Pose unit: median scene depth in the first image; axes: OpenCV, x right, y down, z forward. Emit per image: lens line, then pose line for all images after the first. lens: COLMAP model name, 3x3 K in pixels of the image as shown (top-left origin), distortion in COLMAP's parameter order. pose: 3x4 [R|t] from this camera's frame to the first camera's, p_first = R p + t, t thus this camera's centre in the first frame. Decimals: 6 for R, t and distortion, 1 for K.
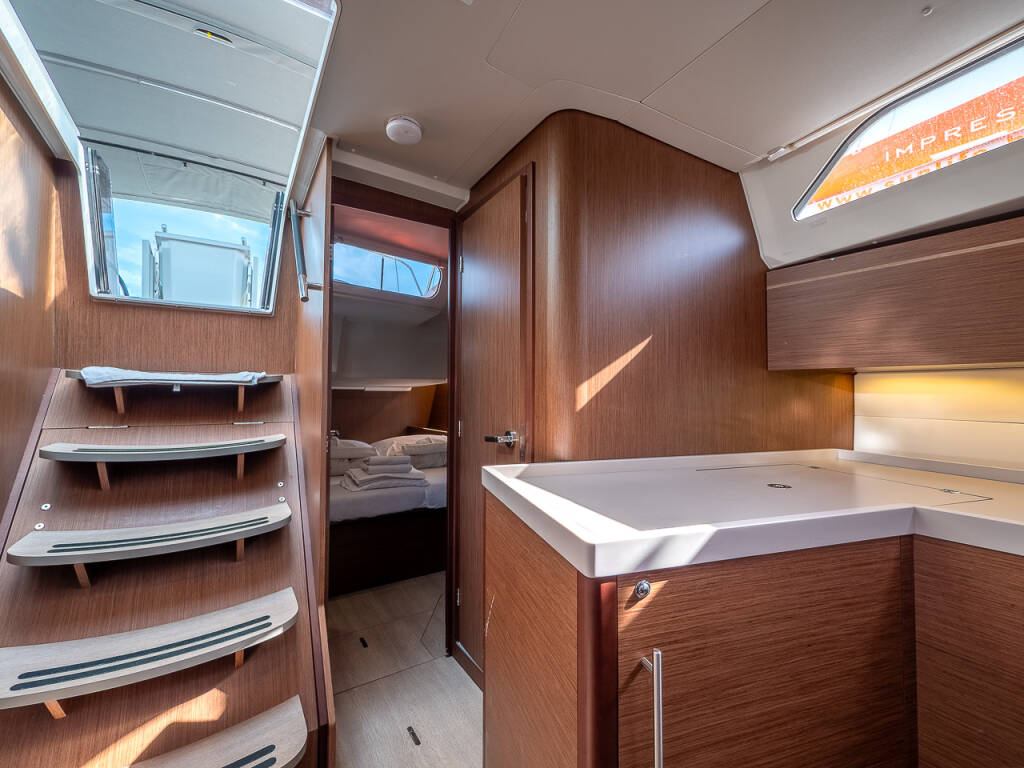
lens RADIAL K [[431.5, 0, 509.3], [0, 431.5, 378.4], [0, 0, 1]] dist [-0.003664, -0.000098]
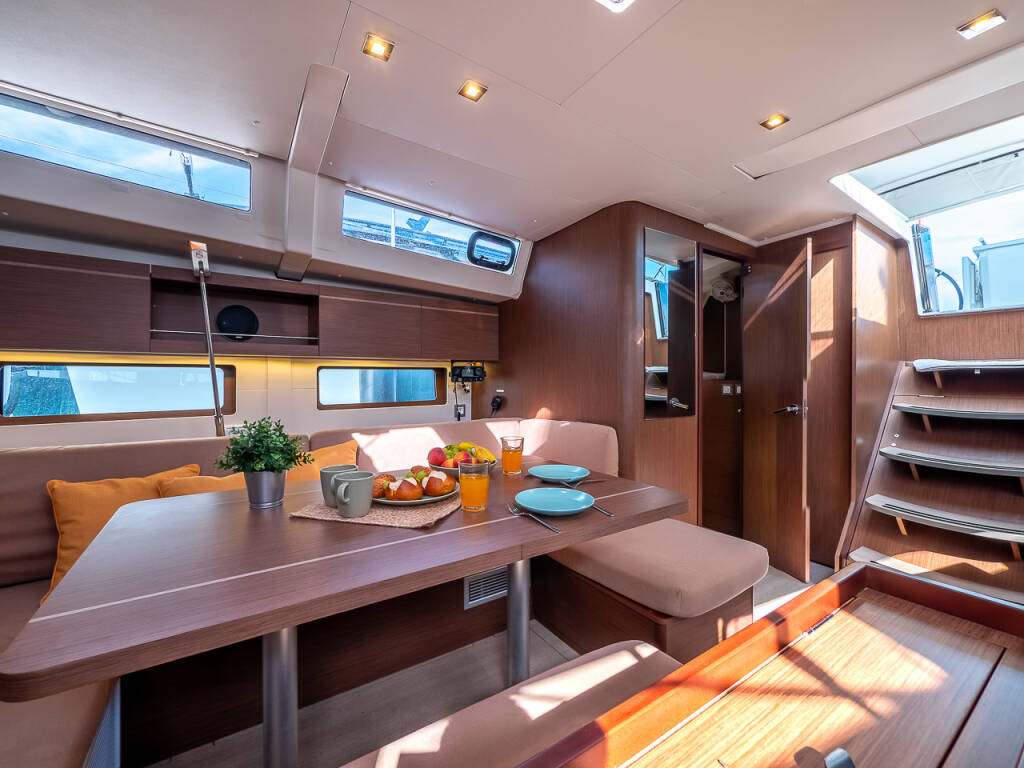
lens RADIAL K [[431.5, 0, 509.3], [0, 431.5, 378.4], [0, 0, 1]] dist [-0.003664, -0.000098]
pose [[0.002286, -0.001030, -0.999997, 0.672859], [0.032380, 0.999475, -0.000956, -0.003472], [0.999473, -0.032377, 0.002318, -0.580742]]
